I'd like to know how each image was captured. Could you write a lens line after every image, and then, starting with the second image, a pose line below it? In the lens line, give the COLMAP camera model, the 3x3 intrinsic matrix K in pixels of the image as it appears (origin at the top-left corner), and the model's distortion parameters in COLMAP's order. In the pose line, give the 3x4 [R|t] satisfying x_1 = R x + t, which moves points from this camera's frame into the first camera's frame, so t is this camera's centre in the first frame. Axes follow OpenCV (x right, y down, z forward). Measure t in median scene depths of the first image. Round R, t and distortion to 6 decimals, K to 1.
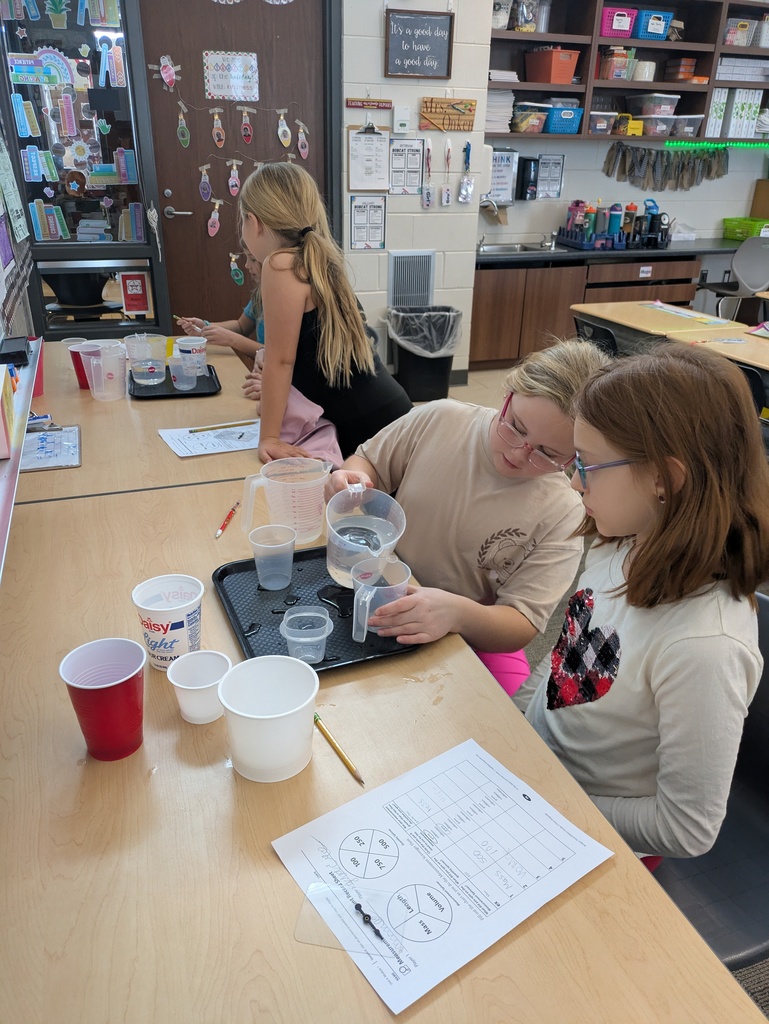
lens RADIAL K [[765.6, 0, 382.9], [0, 765.6, 510.0], [0, 0, 1]] dist [0.003021, 0.015877]
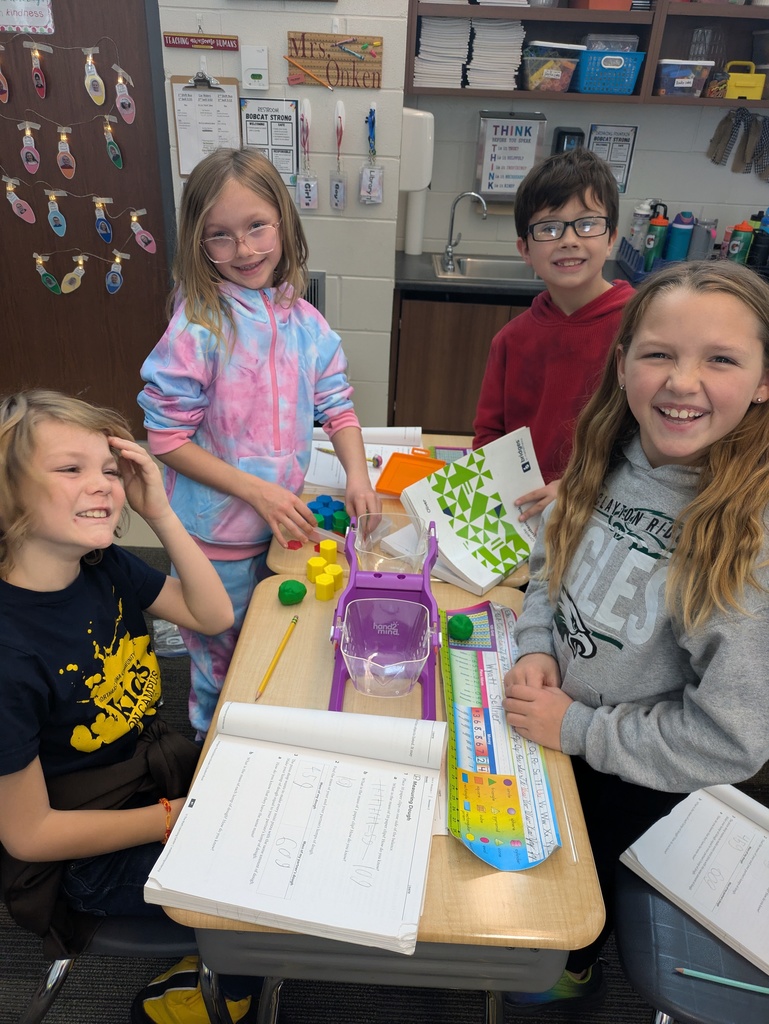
lens RADIAL K [[765.6, 0, 383.7], [0, 765.6, 508.7], [0, 0, 1]] dist [0.003021, 0.015877]
pose [[0.933881, 0.193286, -0.300845, 0.326316], [-0.173758, 0.980608, 0.090641, -0.192591], [0.312530, -0.032374, 0.949356, 0.354227]]
